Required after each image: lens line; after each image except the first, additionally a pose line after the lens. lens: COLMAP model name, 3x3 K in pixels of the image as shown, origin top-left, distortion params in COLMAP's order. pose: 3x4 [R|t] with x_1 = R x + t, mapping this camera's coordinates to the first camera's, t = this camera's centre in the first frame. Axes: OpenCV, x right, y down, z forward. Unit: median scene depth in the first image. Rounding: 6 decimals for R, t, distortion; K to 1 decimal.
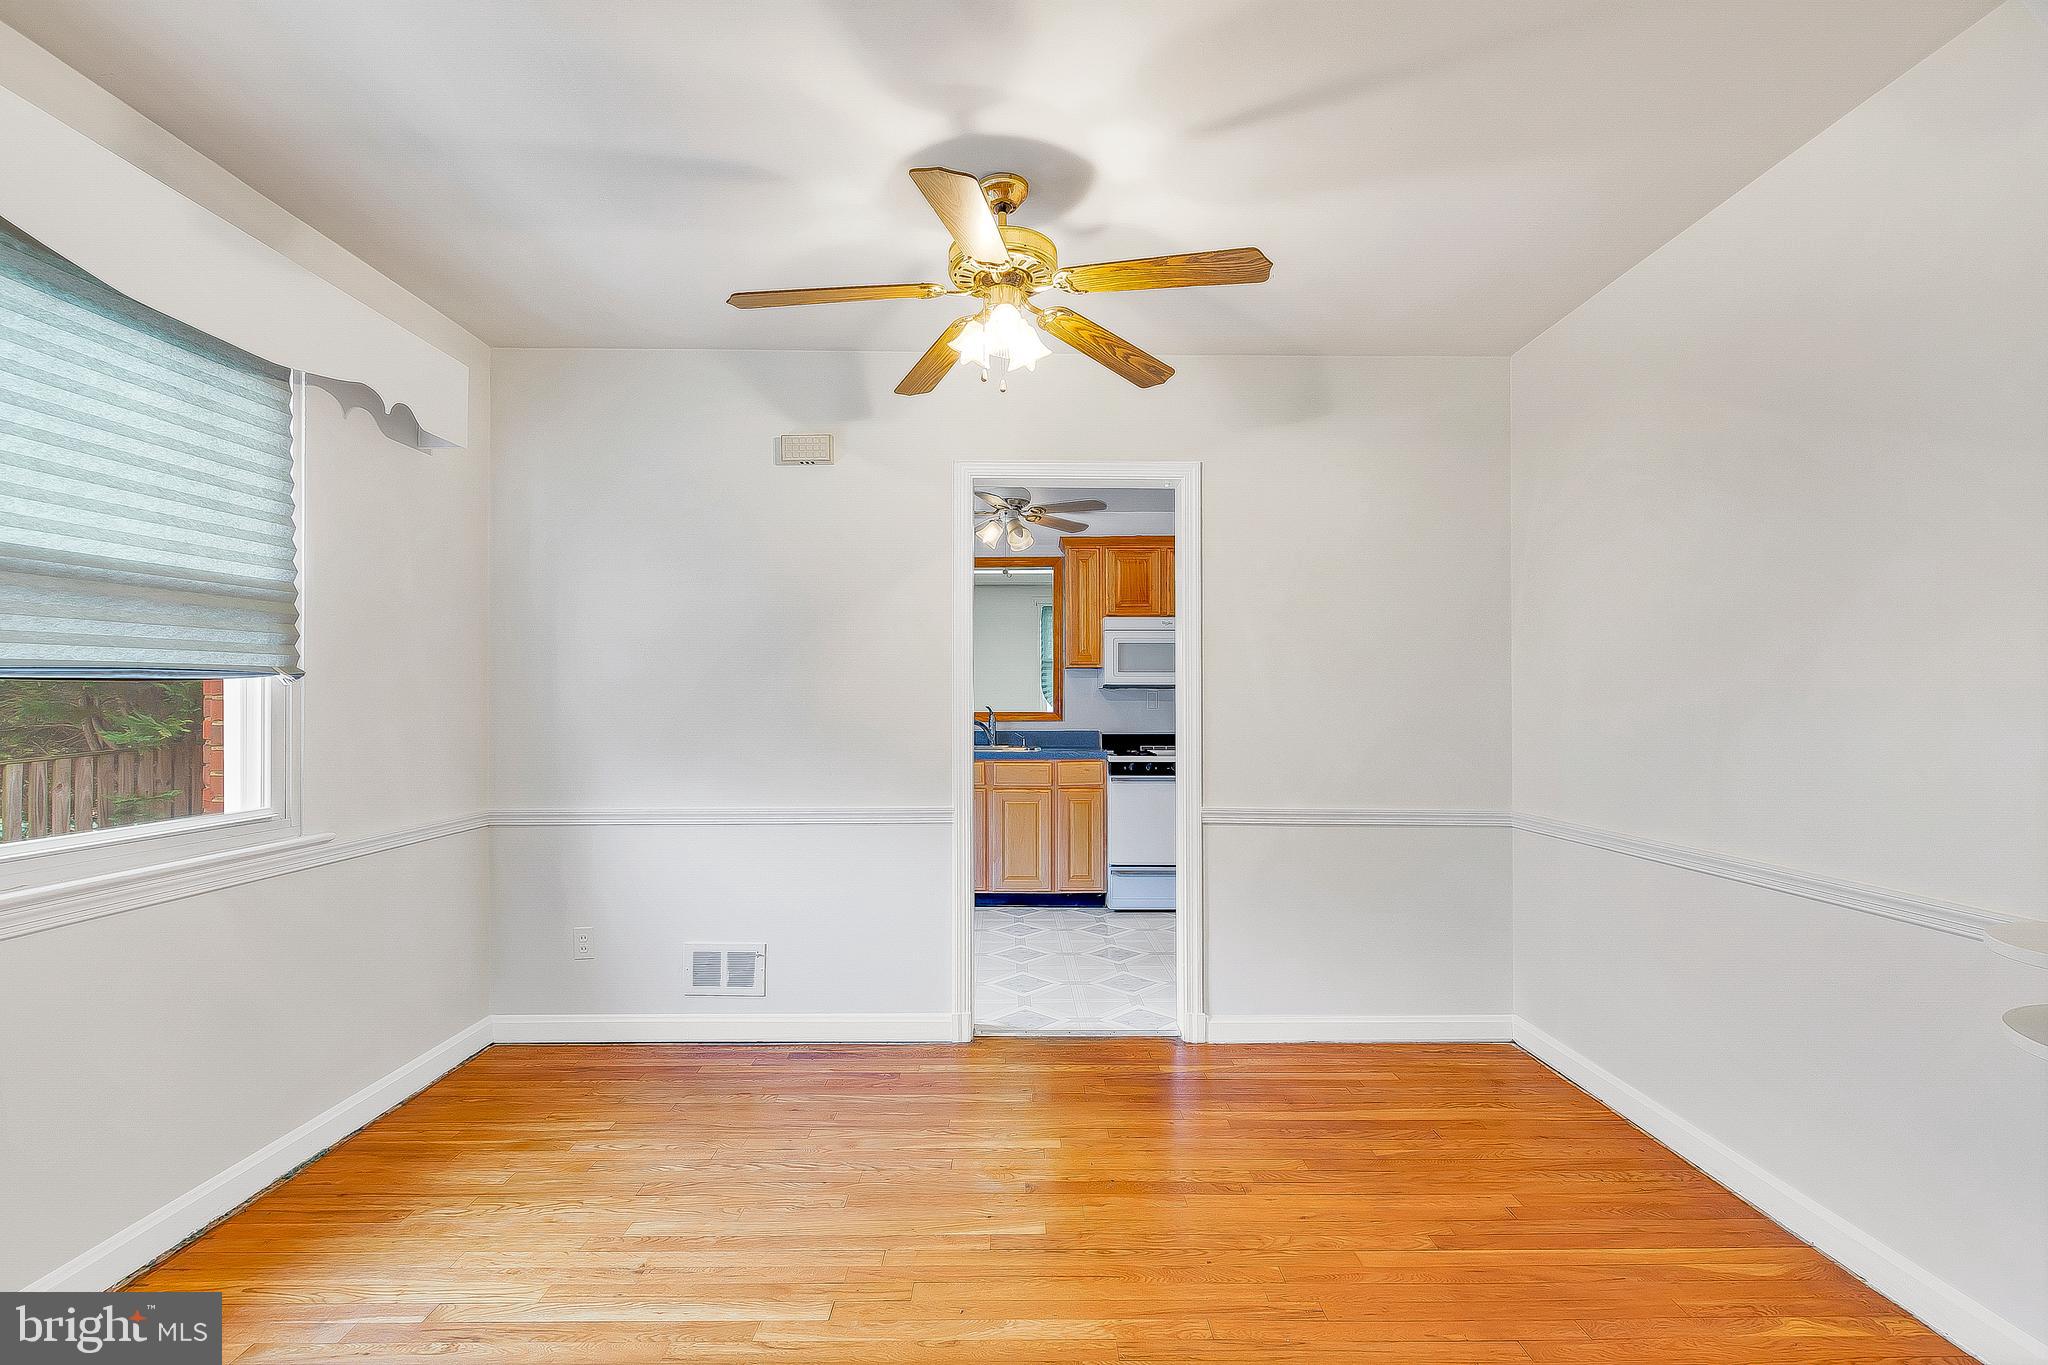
lens RADIAL K [[894.3, 0, 1021.5], [0, 894.3, 693.3], [0, 0, 1]] dist [-0.000245, -0.000140]
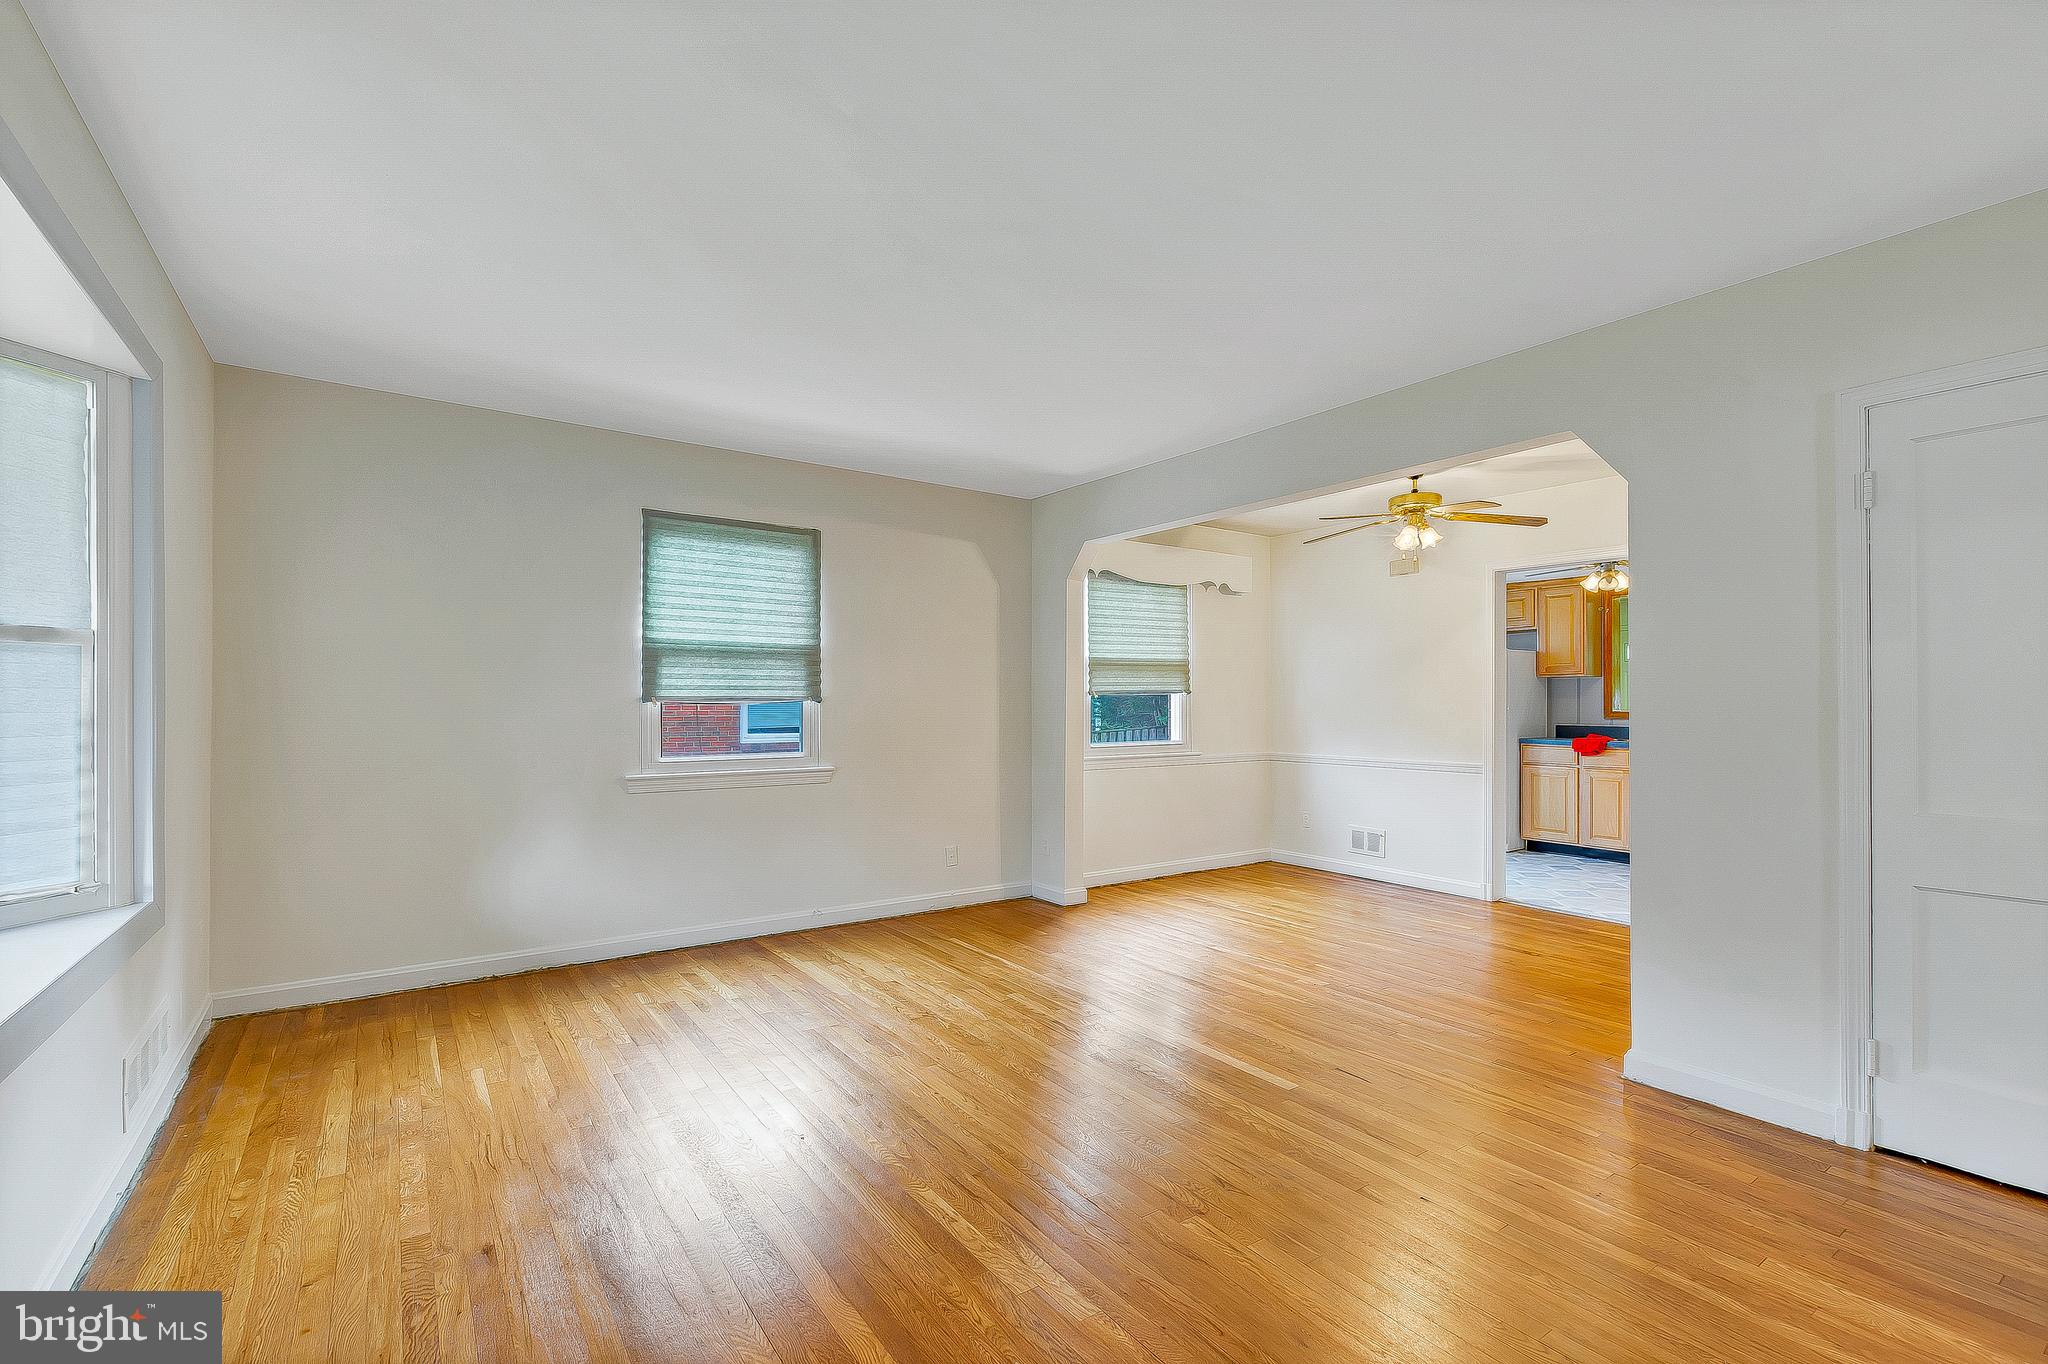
lens RADIAL K [[910.8, 0, 1025.7], [0, 910.8, 701.2], [0, 0, 1]] dist [0.001195, -0.000442]
pose [[0.569260, 0.002217, -0.822155, 0.545328], [0.006380, 0.999954, 0.007114, -0.008084], [0.822133, -0.009295, 0.569220, -0.454577]]
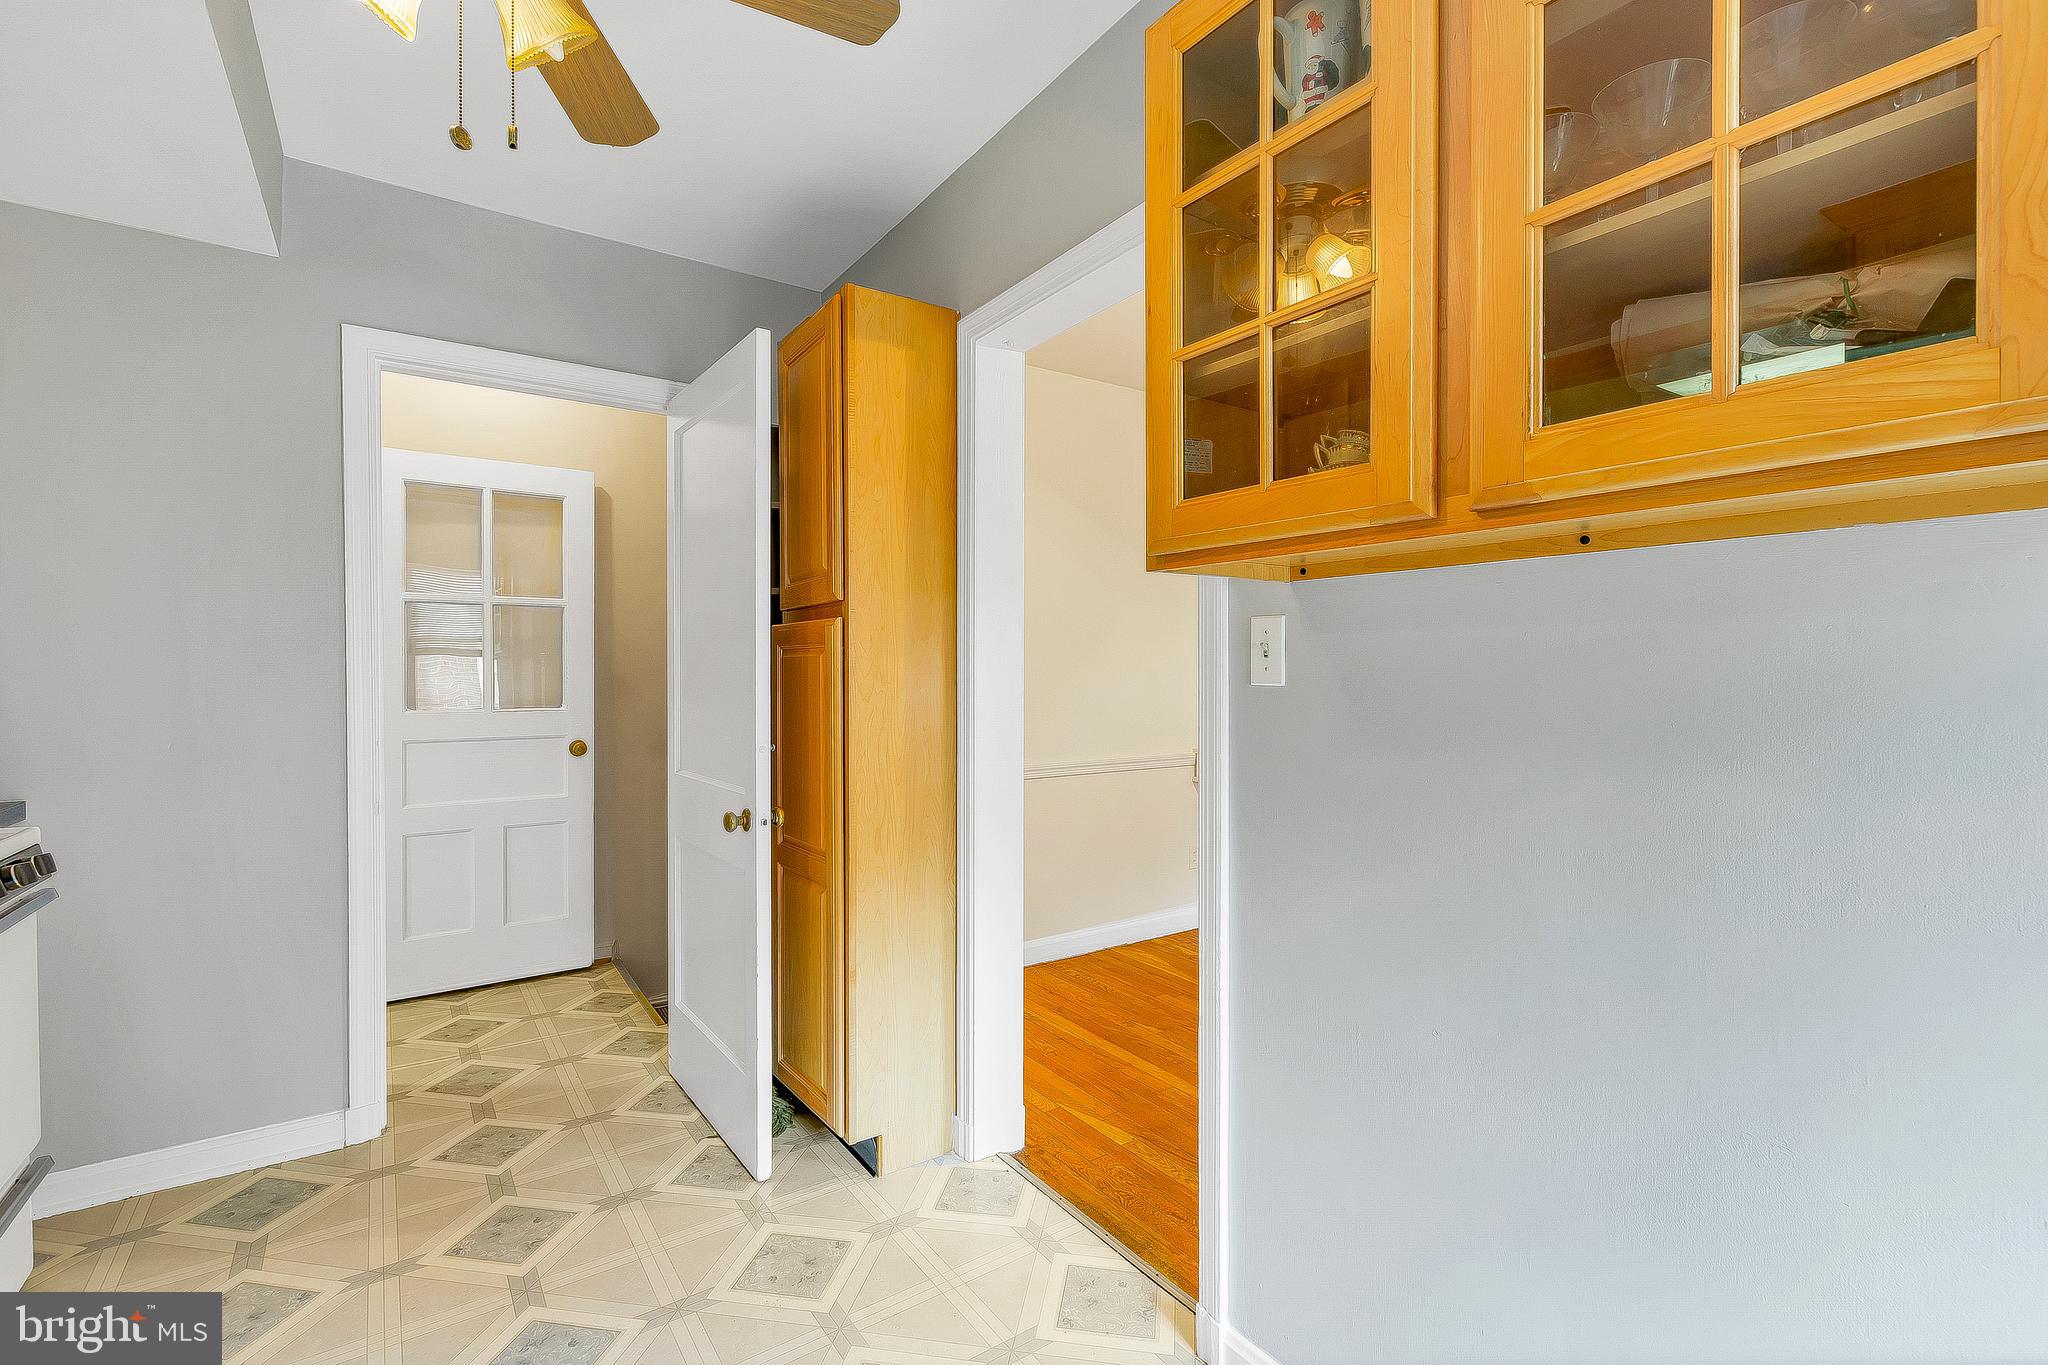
lens RADIAL K [[926.8, 0, 1021.5], [0, 926.8, 676.0], [0, 0, 1]] dist [-0.000350, -0.001028]
pose [[-0.558887, -0.006136, 0.829221, -0.266489], [-0.009882, 0.999951, 0.000739, 0.007971], [-0.829185, -0.007781, -0.558921, 0.886644]]
